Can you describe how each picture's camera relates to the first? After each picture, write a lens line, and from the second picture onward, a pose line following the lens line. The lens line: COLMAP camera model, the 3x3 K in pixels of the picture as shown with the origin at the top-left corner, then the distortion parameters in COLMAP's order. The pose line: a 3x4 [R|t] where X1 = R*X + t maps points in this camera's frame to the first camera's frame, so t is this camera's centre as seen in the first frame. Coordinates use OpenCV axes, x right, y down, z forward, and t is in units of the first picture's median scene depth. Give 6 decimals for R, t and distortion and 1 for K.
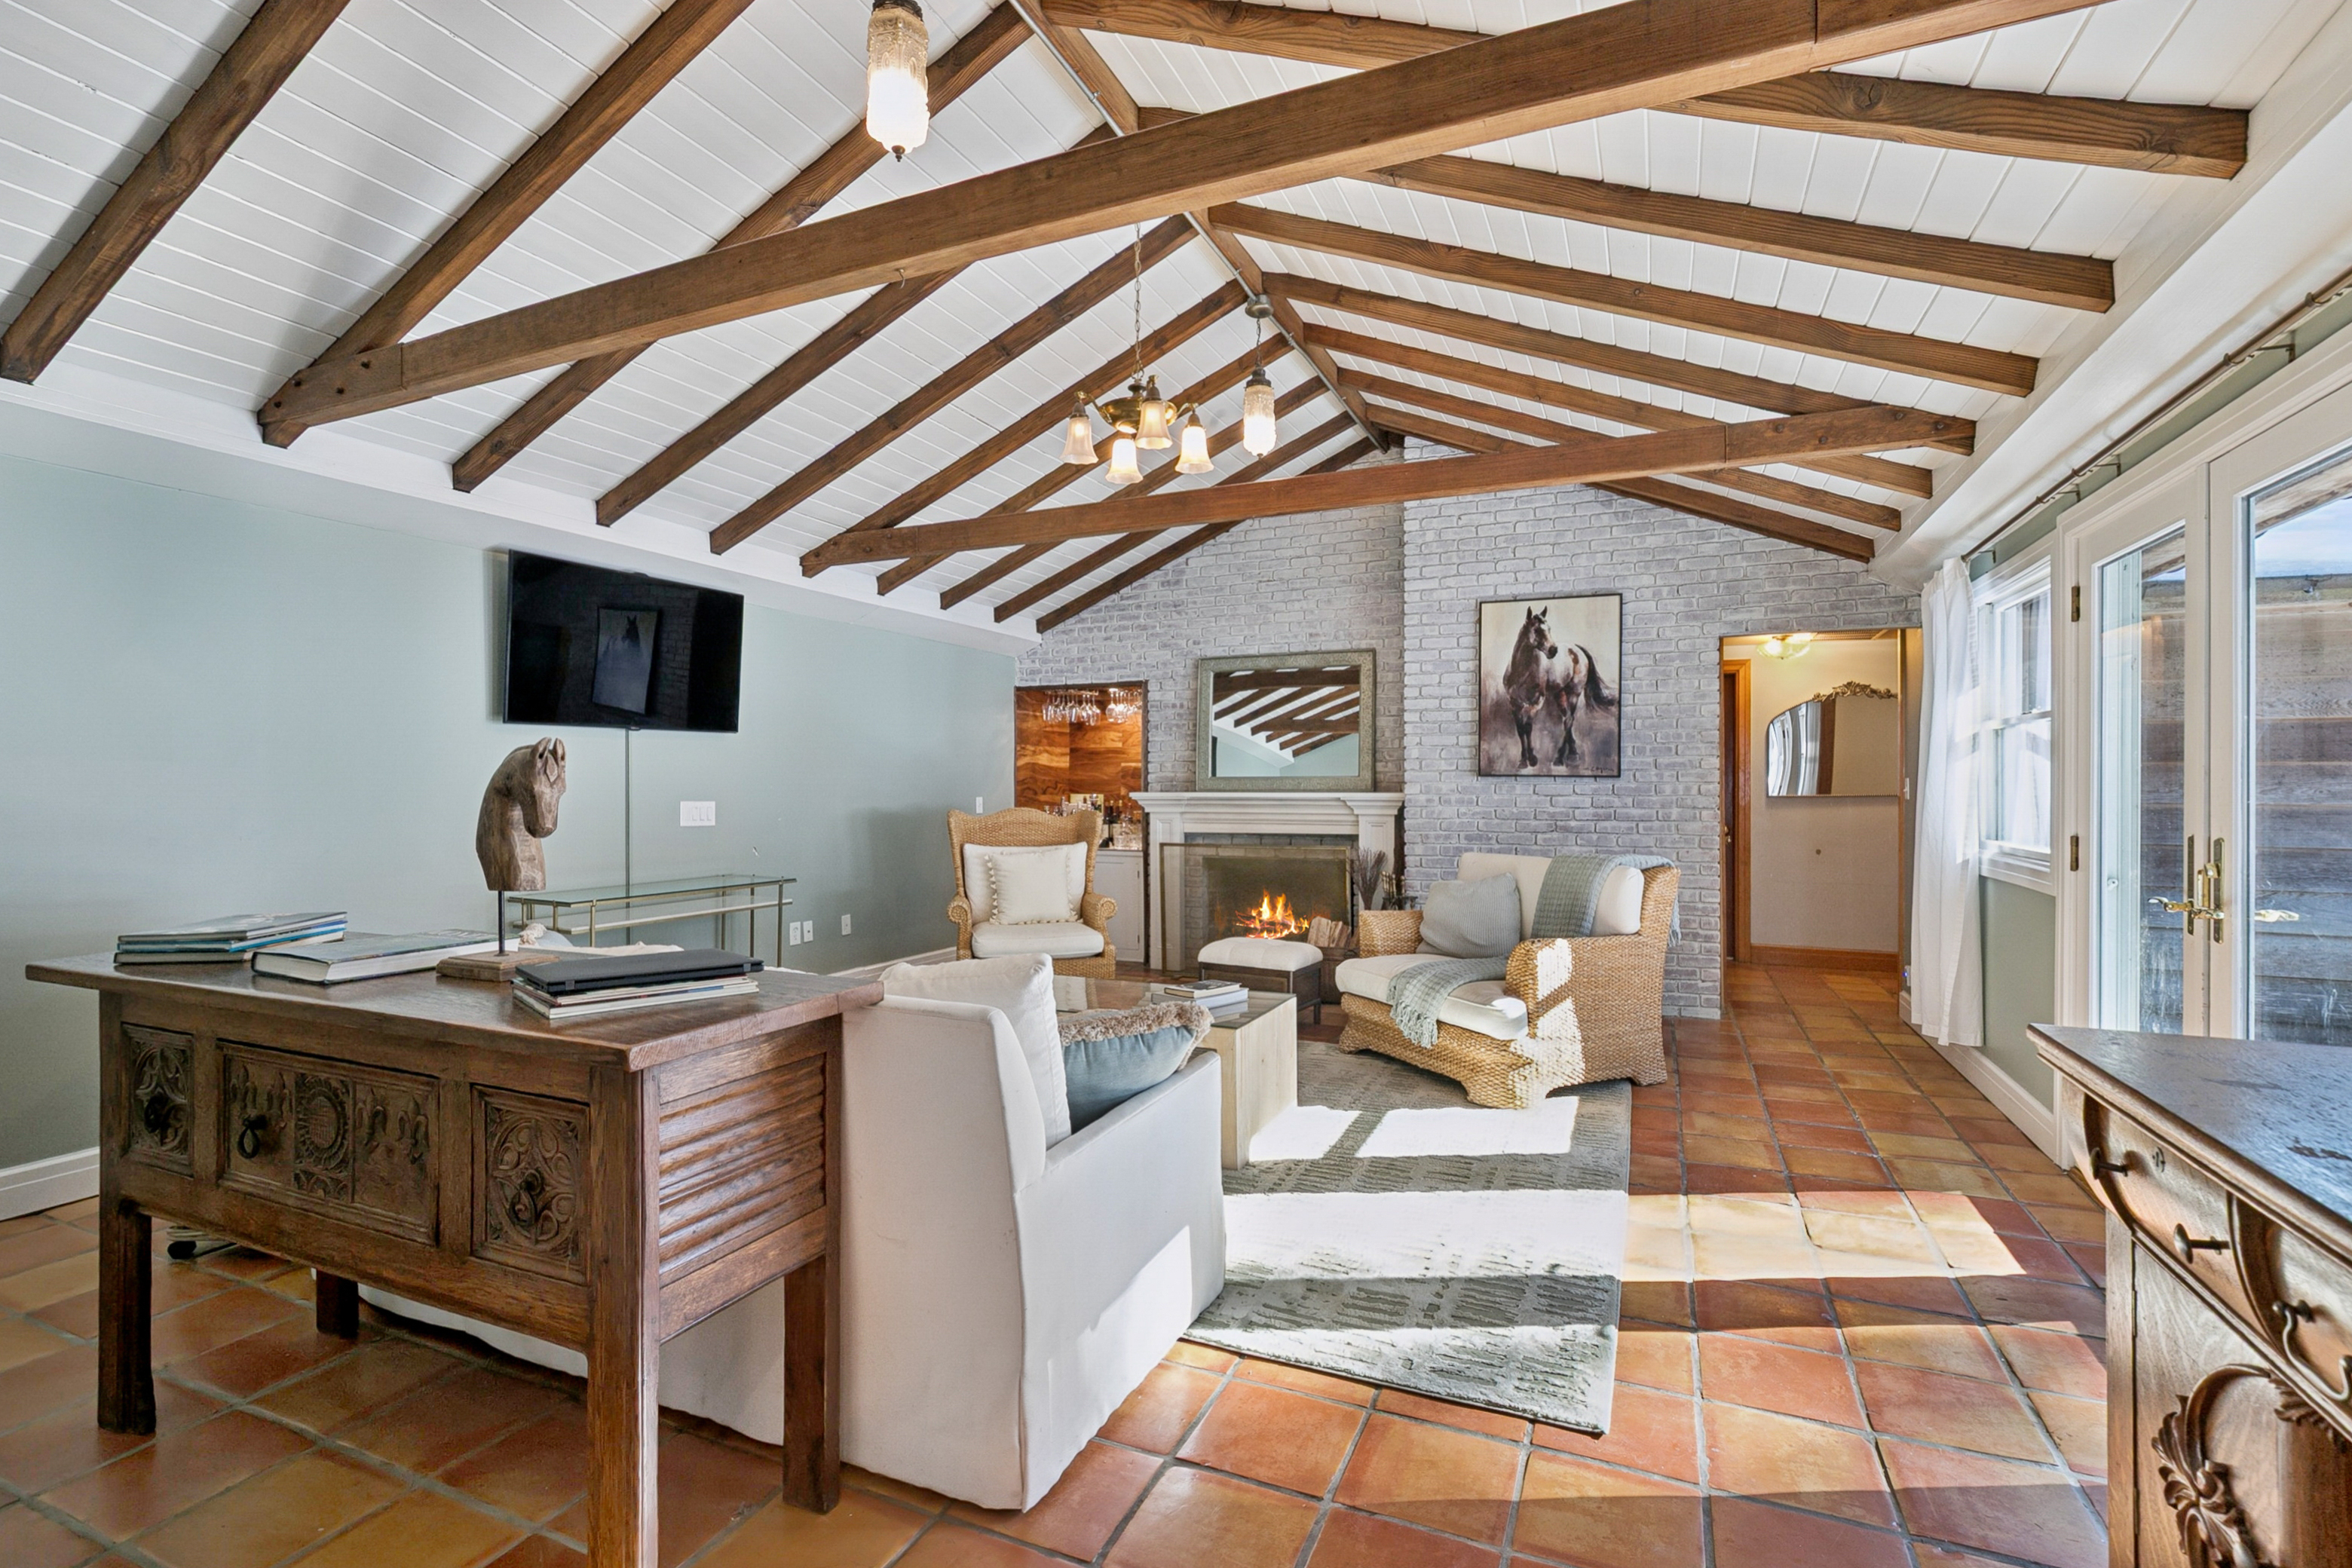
lens RADIAL K [[1054.4, 0, 1176.0], [0, 1054.4, 784.0], [0, 0, 1]] dist [-0.003773, -0.000071]
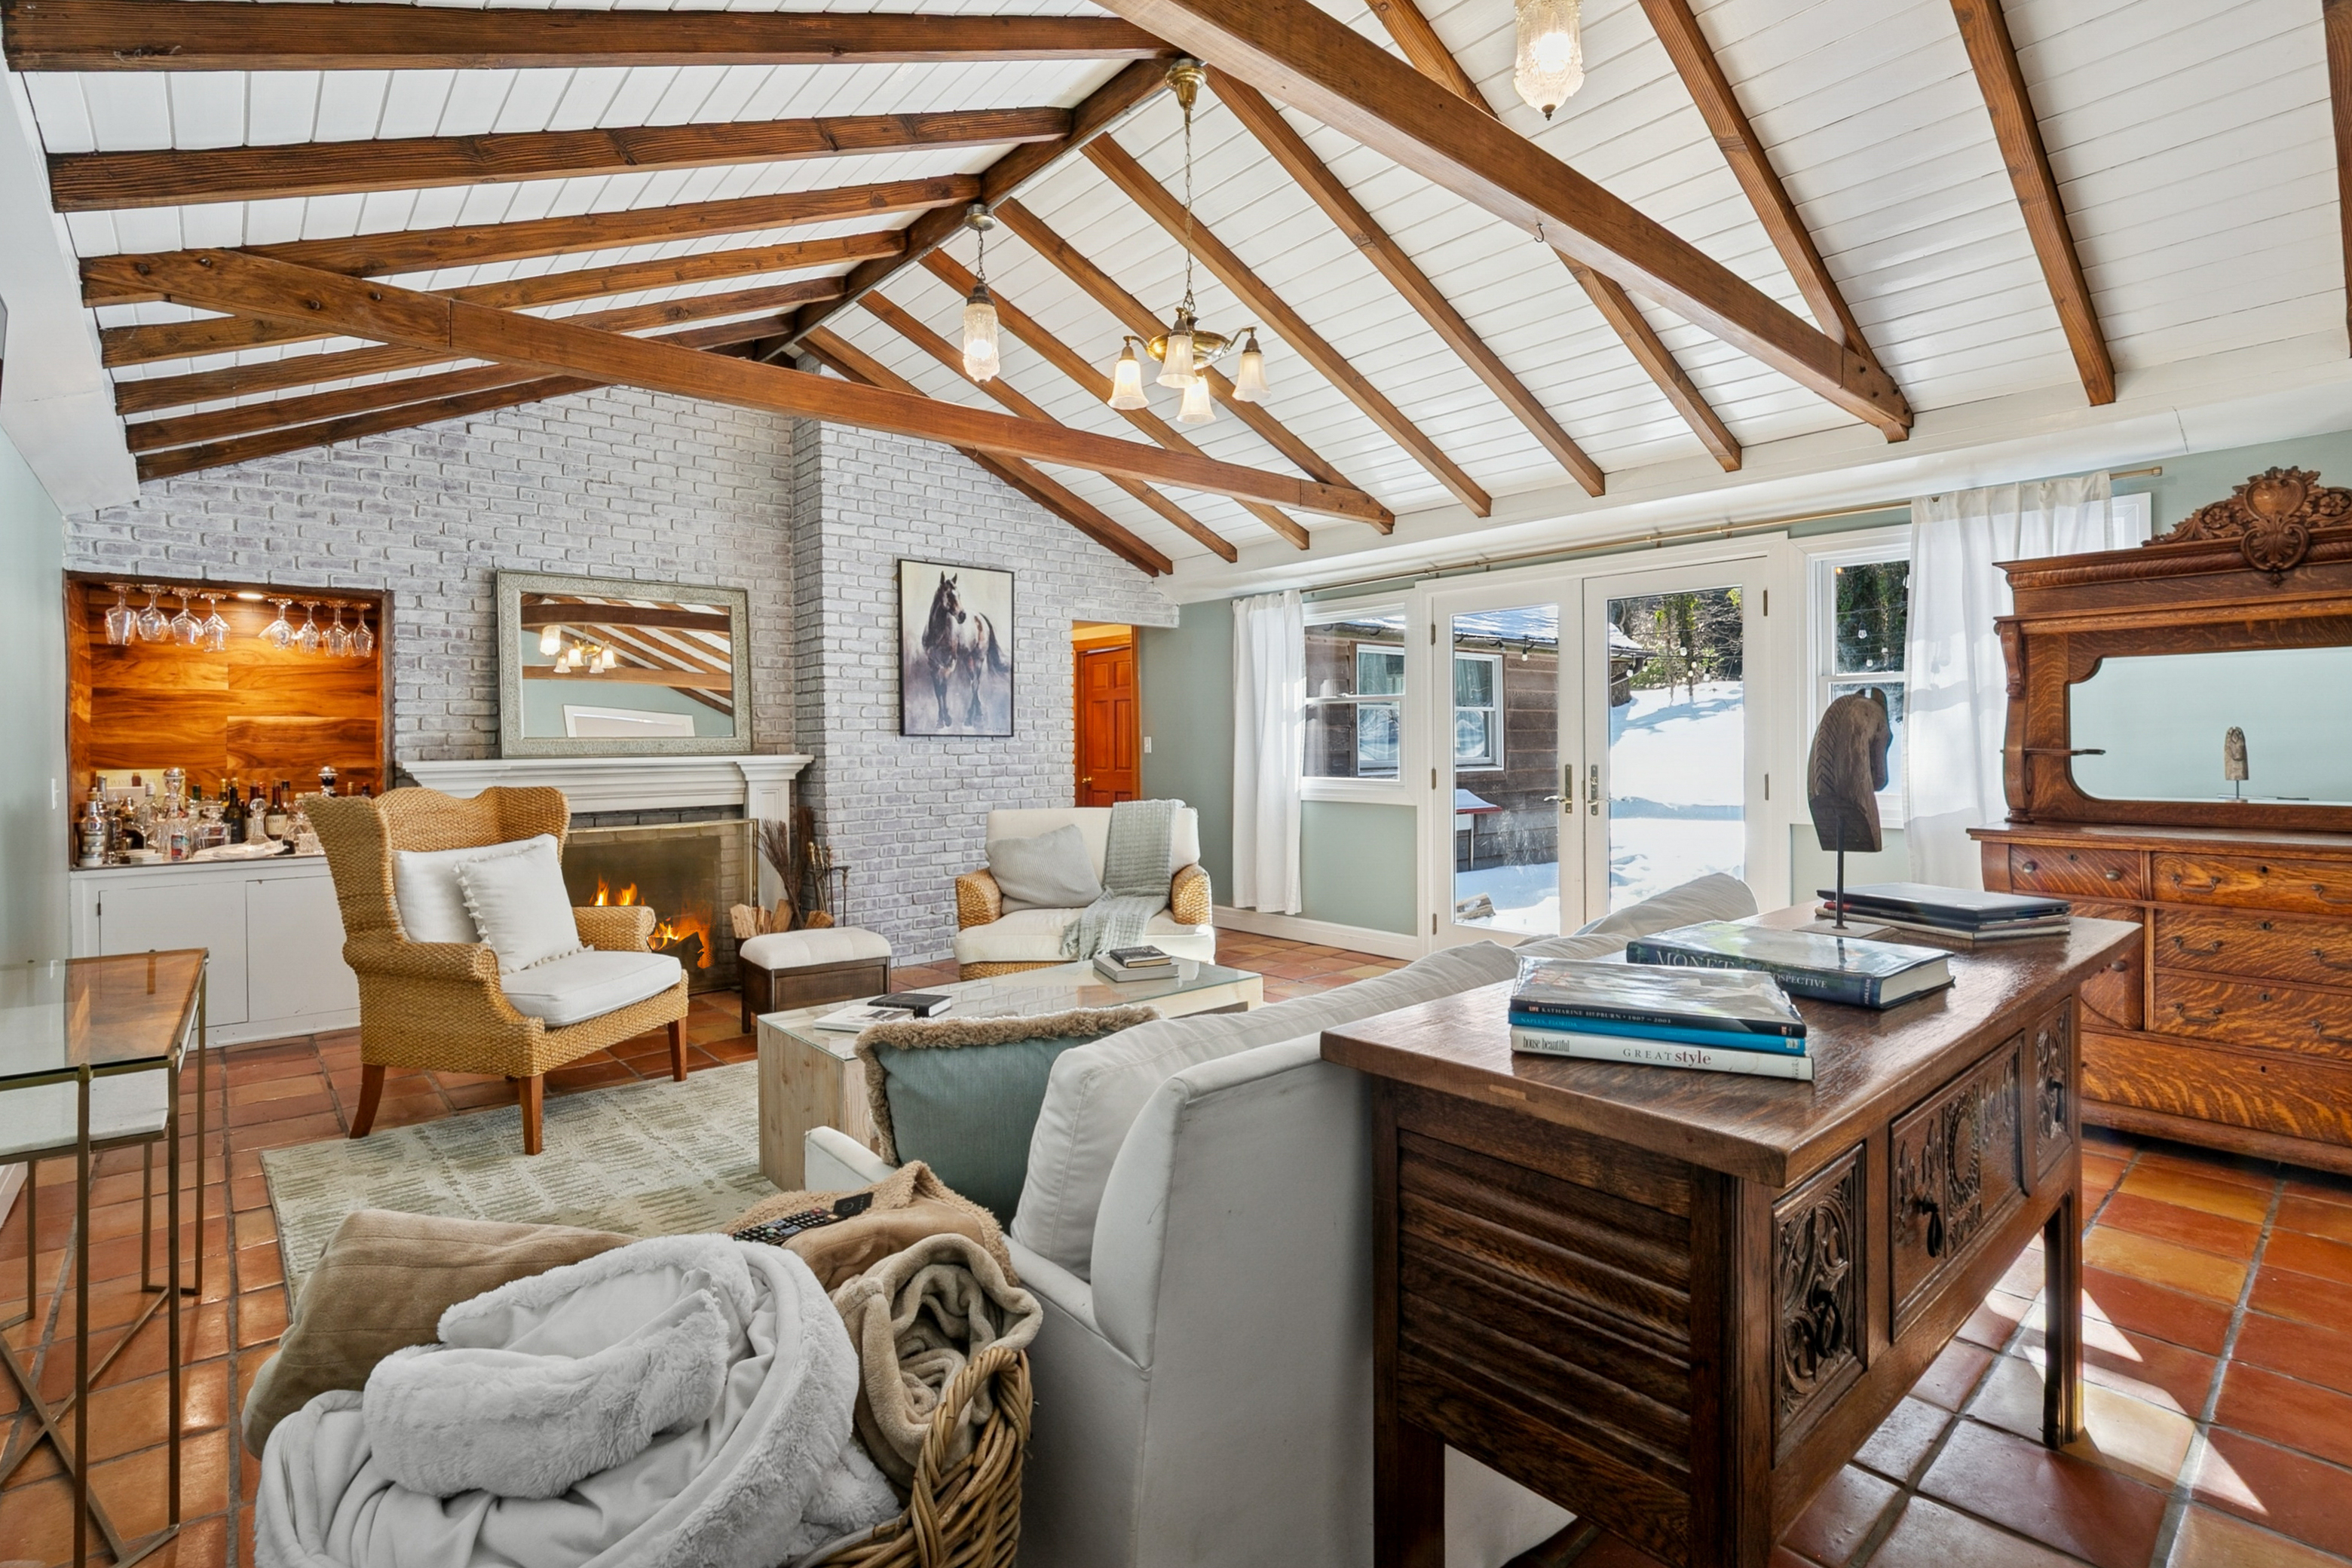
lens RADIAL K [[1101.6, 0, 1156.3], [0, 1101.6, 737.7], [0, 0, 1]] dist [-0.011469, 0.000383]
pose [[0.435338, -0.000595, 0.900267, -0.529523], [0.011028, 0.999928, -0.004672, 0.001618], [-0.900200, 0.011962, 0.435313, 0.339862]]
